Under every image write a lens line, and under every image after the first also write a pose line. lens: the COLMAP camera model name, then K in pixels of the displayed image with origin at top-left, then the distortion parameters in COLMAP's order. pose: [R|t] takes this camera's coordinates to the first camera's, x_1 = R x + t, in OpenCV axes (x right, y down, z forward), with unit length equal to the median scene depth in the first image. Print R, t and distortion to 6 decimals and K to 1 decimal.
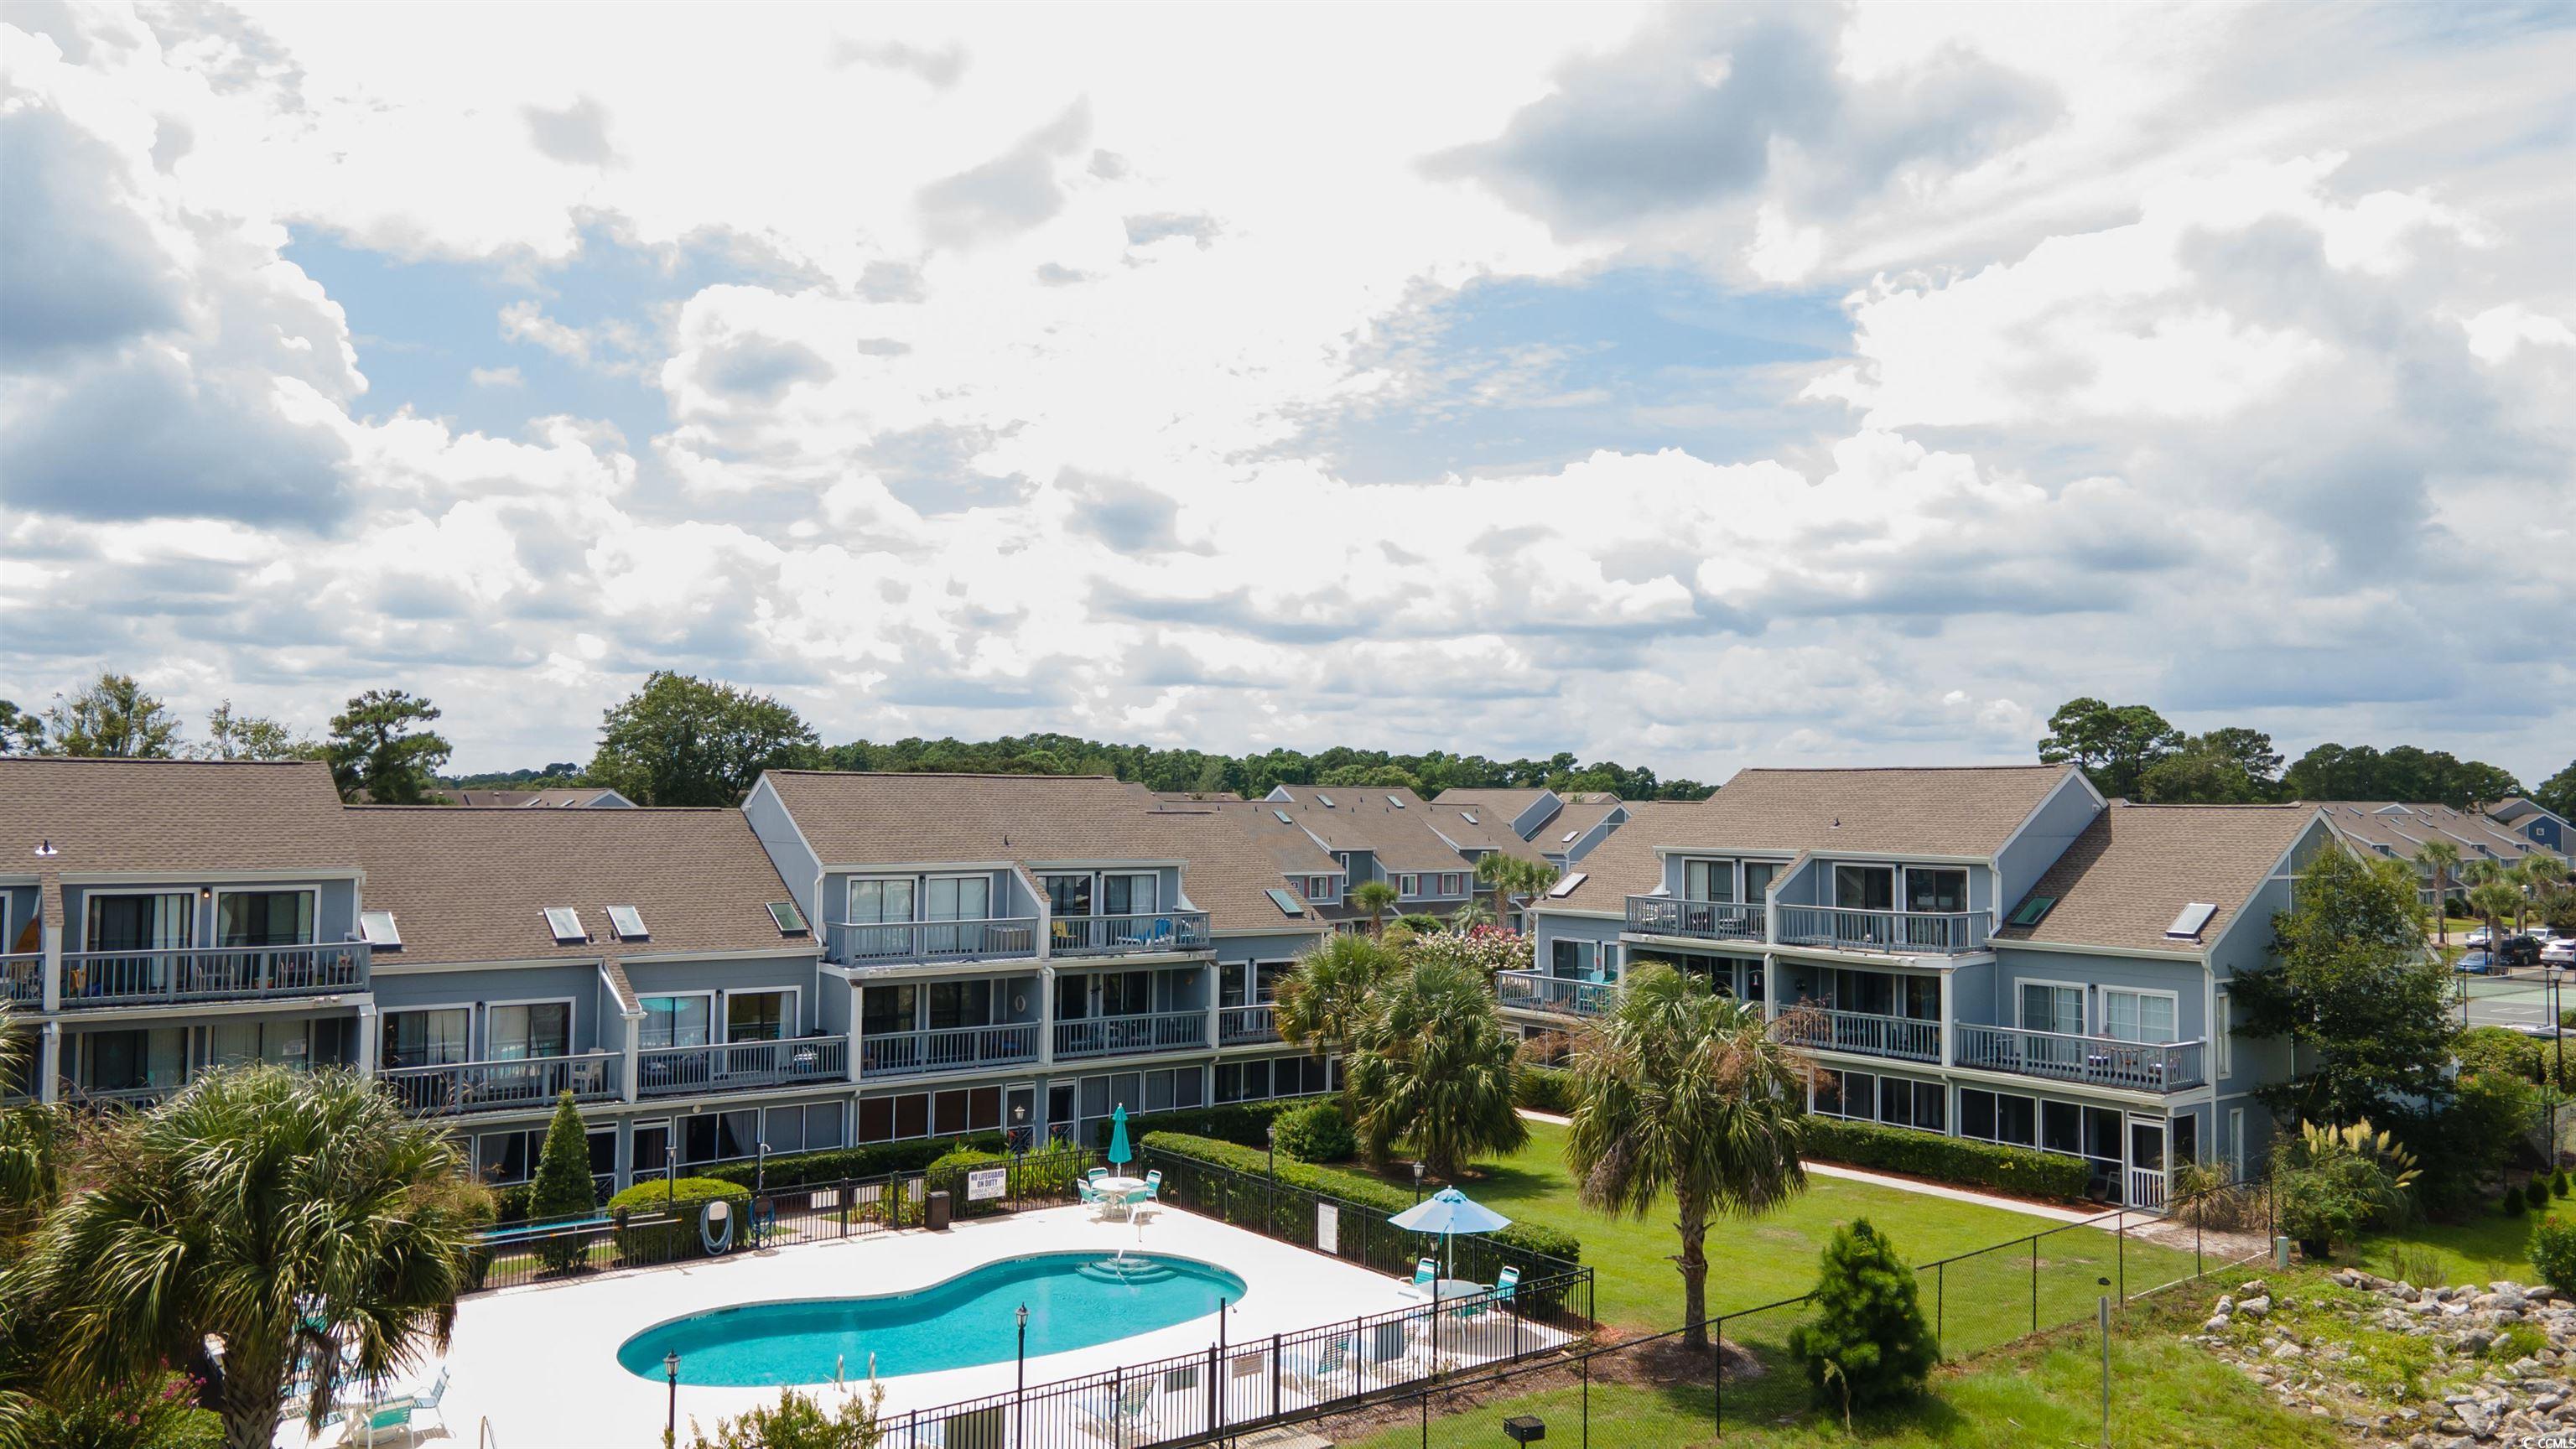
lens RADIAL K [[1866.1, 0, 1284.8], [0, 1866.1, 732.0], [0, 0, 1]] dist [0.021692, 0.035884]
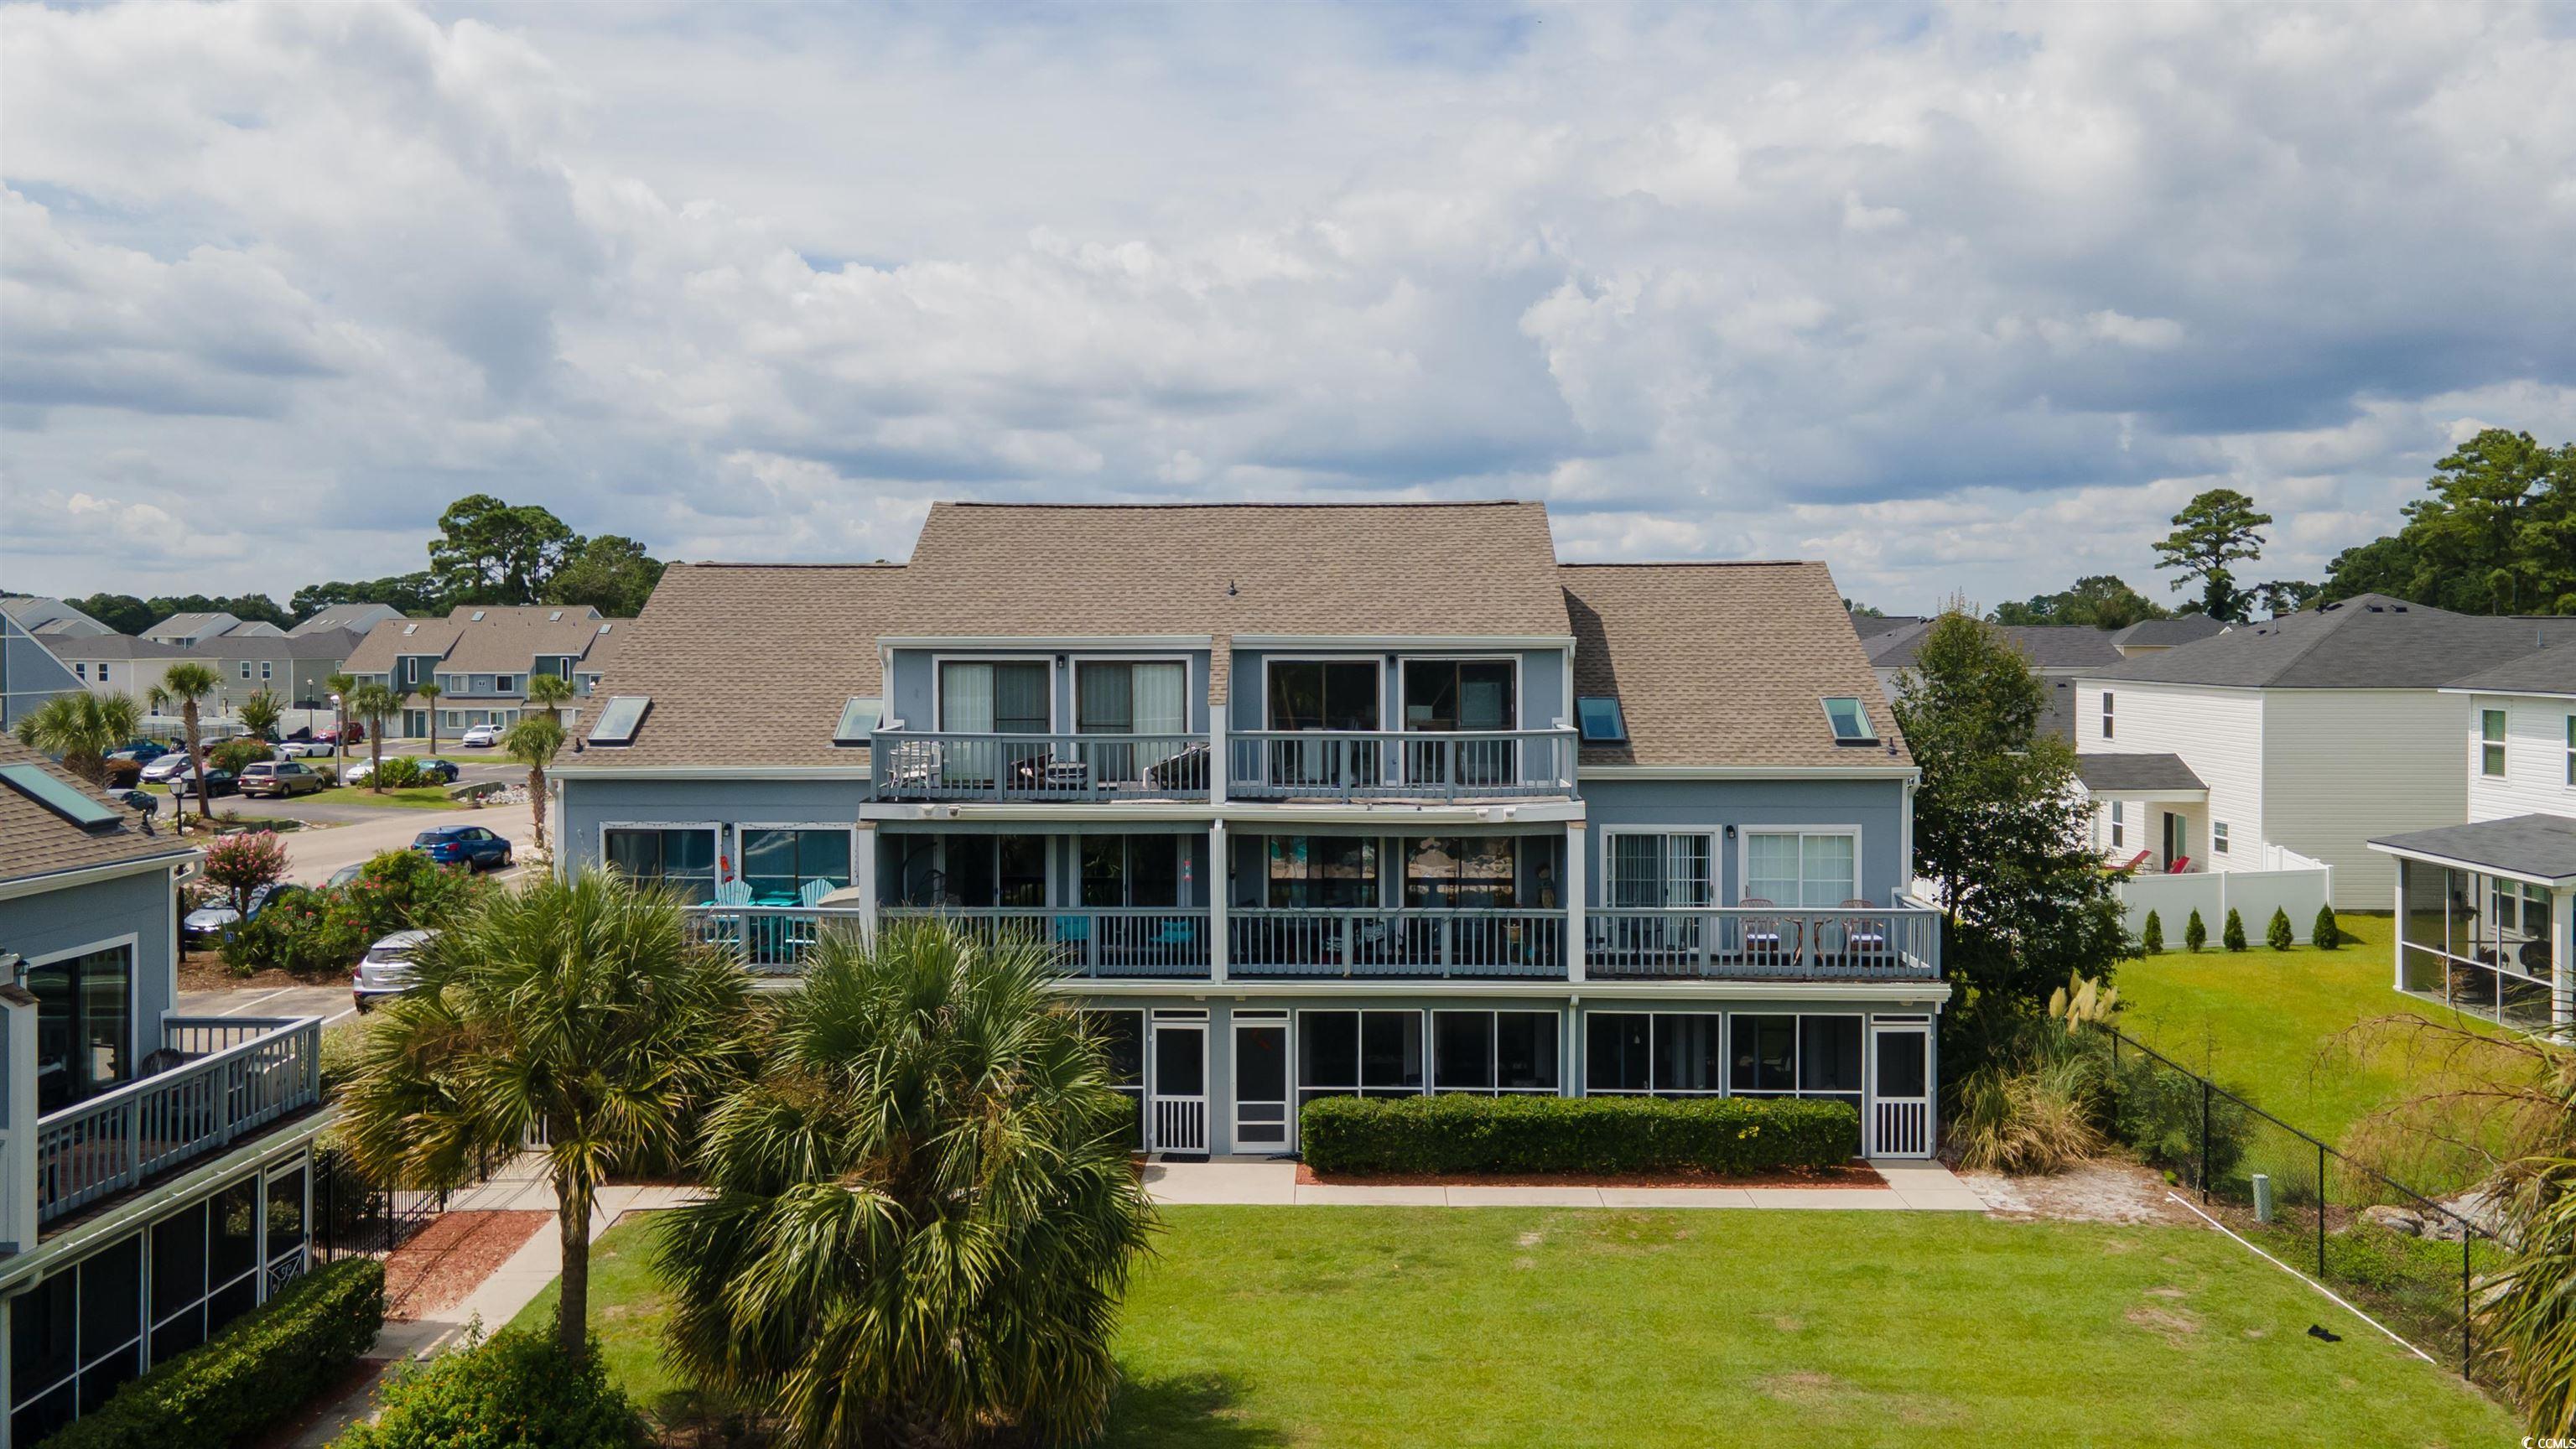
lens RADIAL K [[2019.6, 0, 1287.7], [0, 2019.6, 611.0], [0, 0, 1]] dist [0.009253, 0.003987]
pose [[0.628579, 0.001787, 0.777744, -0.215592], [-0.023463, 0.999586, 0.016666, 0.051284], [-0.777392, -0.028724, 0.628361, 0.678926]]
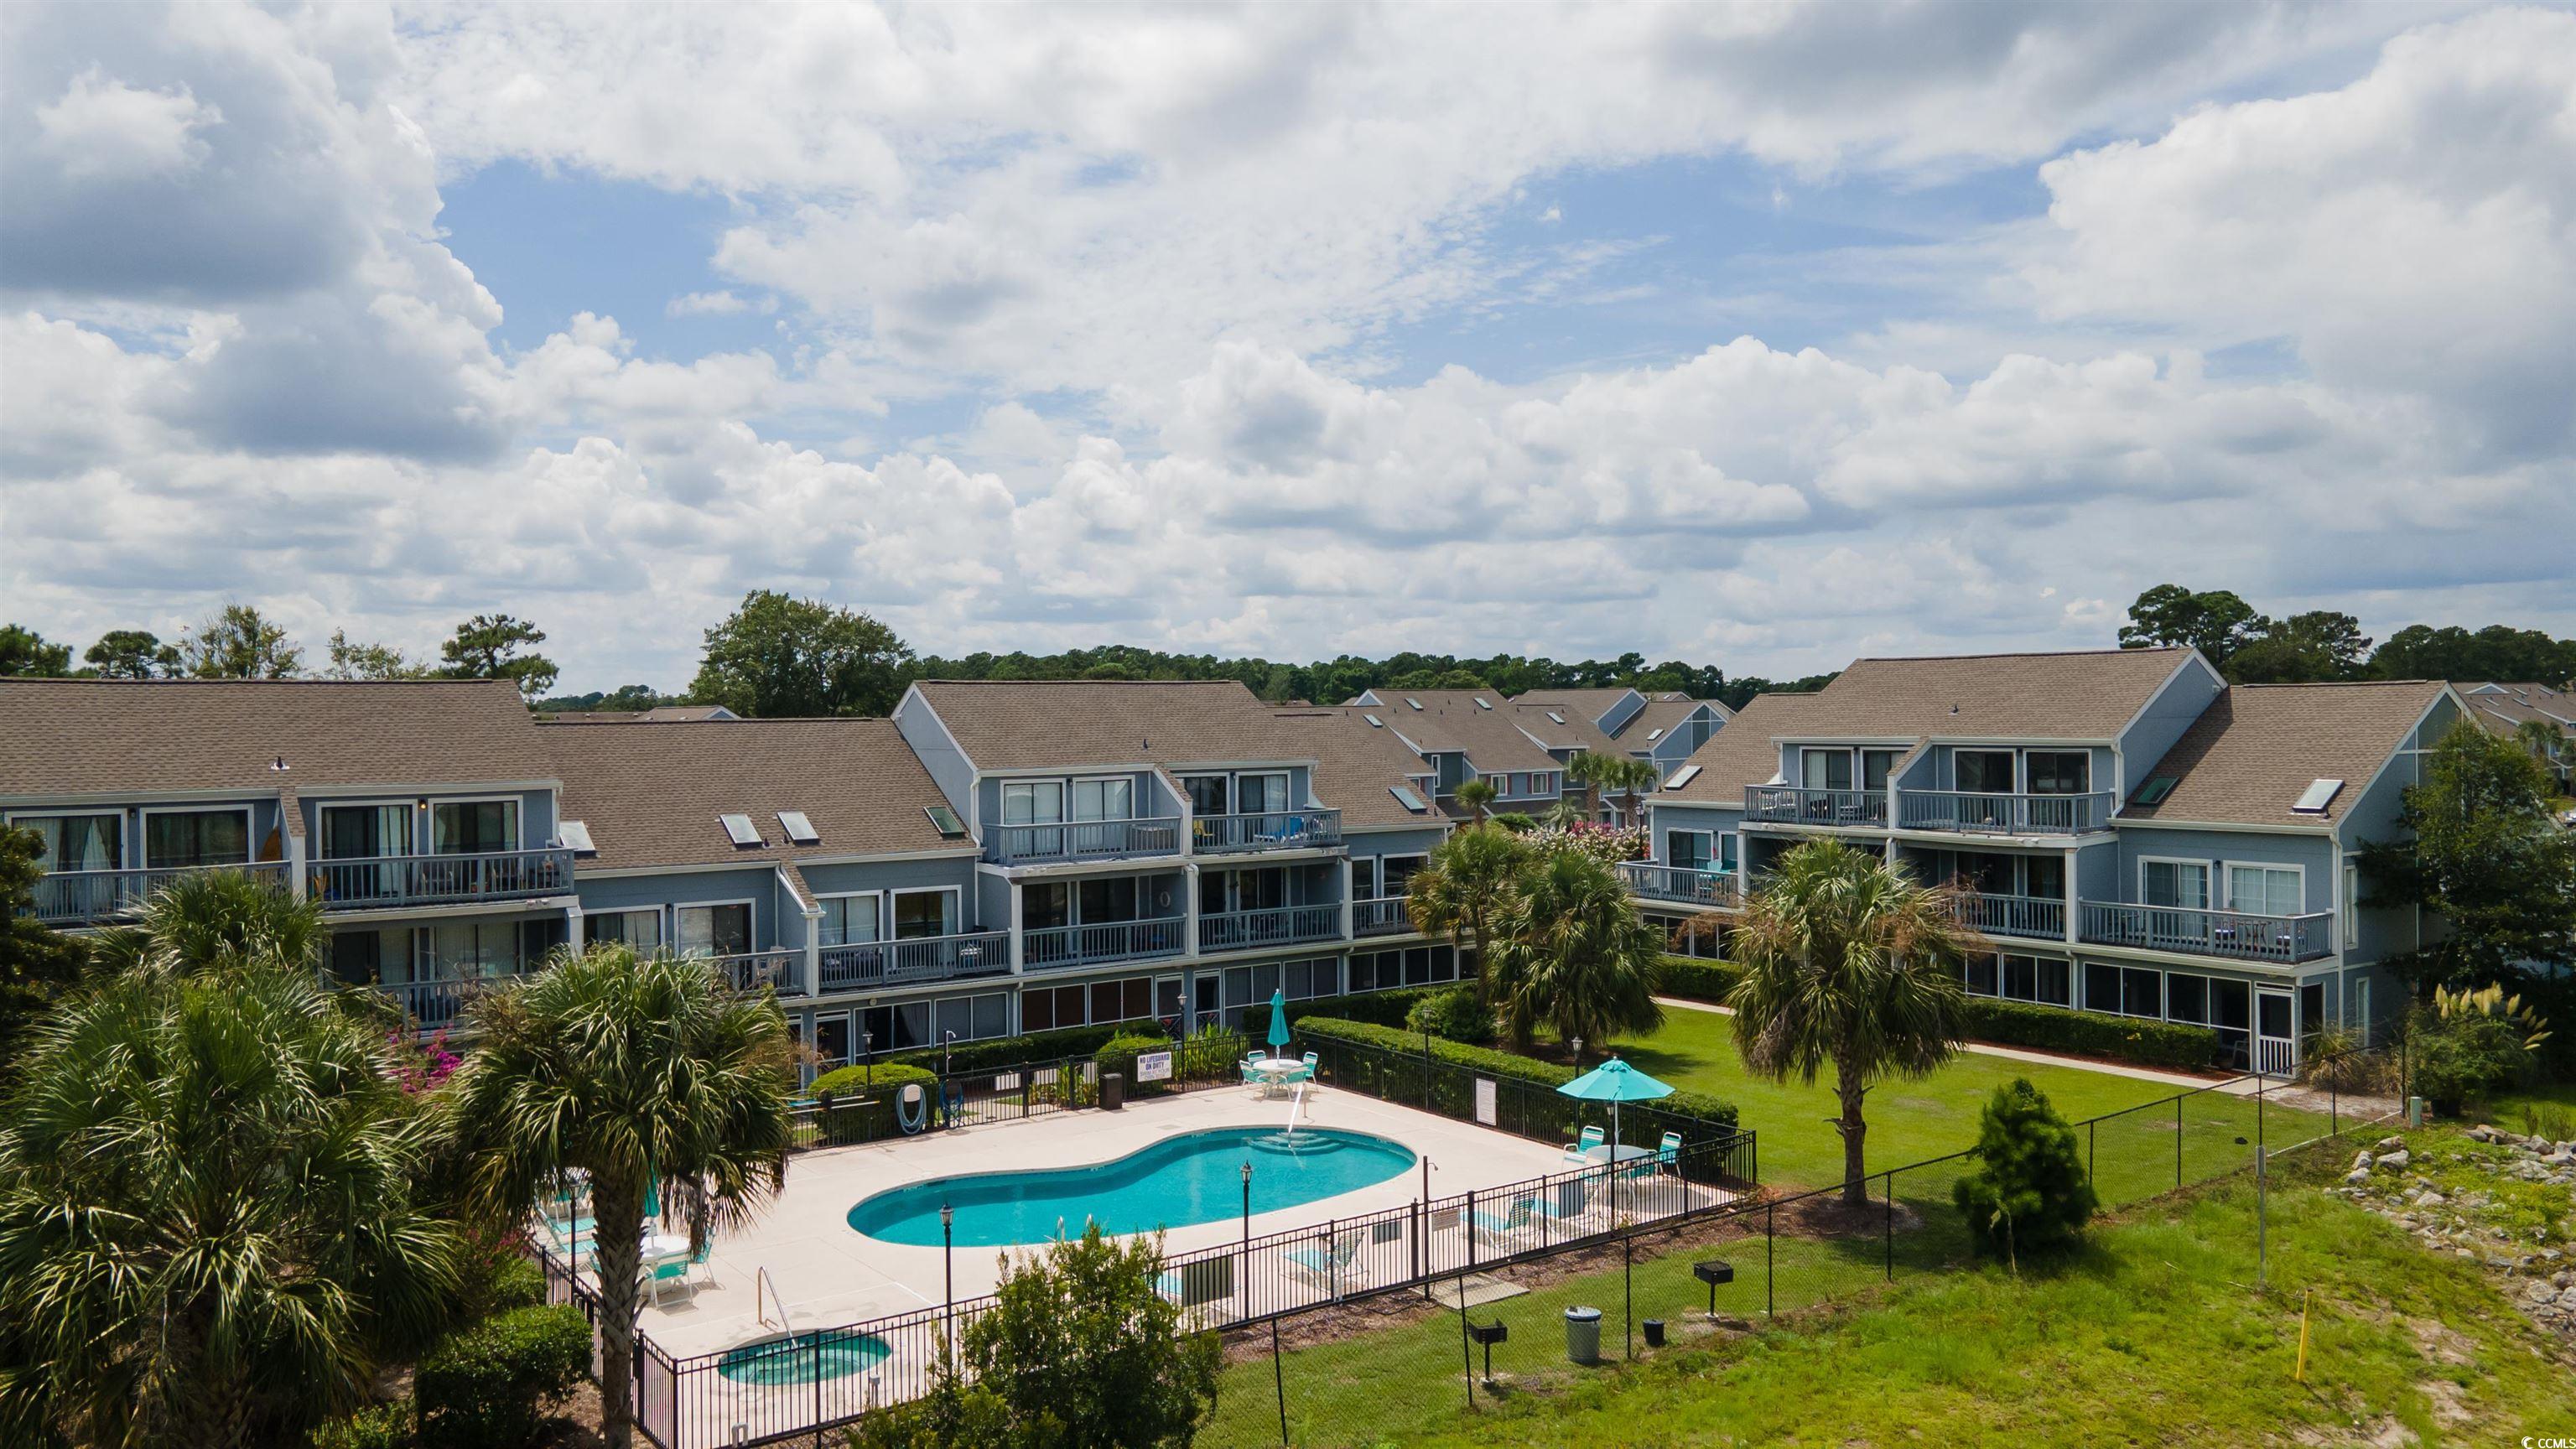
lens RADIAL K [[1864.1, 0, 1285.2], [0, 1864.1, 729.7], [0, 0, 1]] dist [0.038522, 0.008474]
pose [[0.999342, -0.020806, -0.029725, -0.045592], [0.022203, 0.998627, 0.047444, 0.003276], [0.028697, -0.048073, 0.998431, -0.035939]]
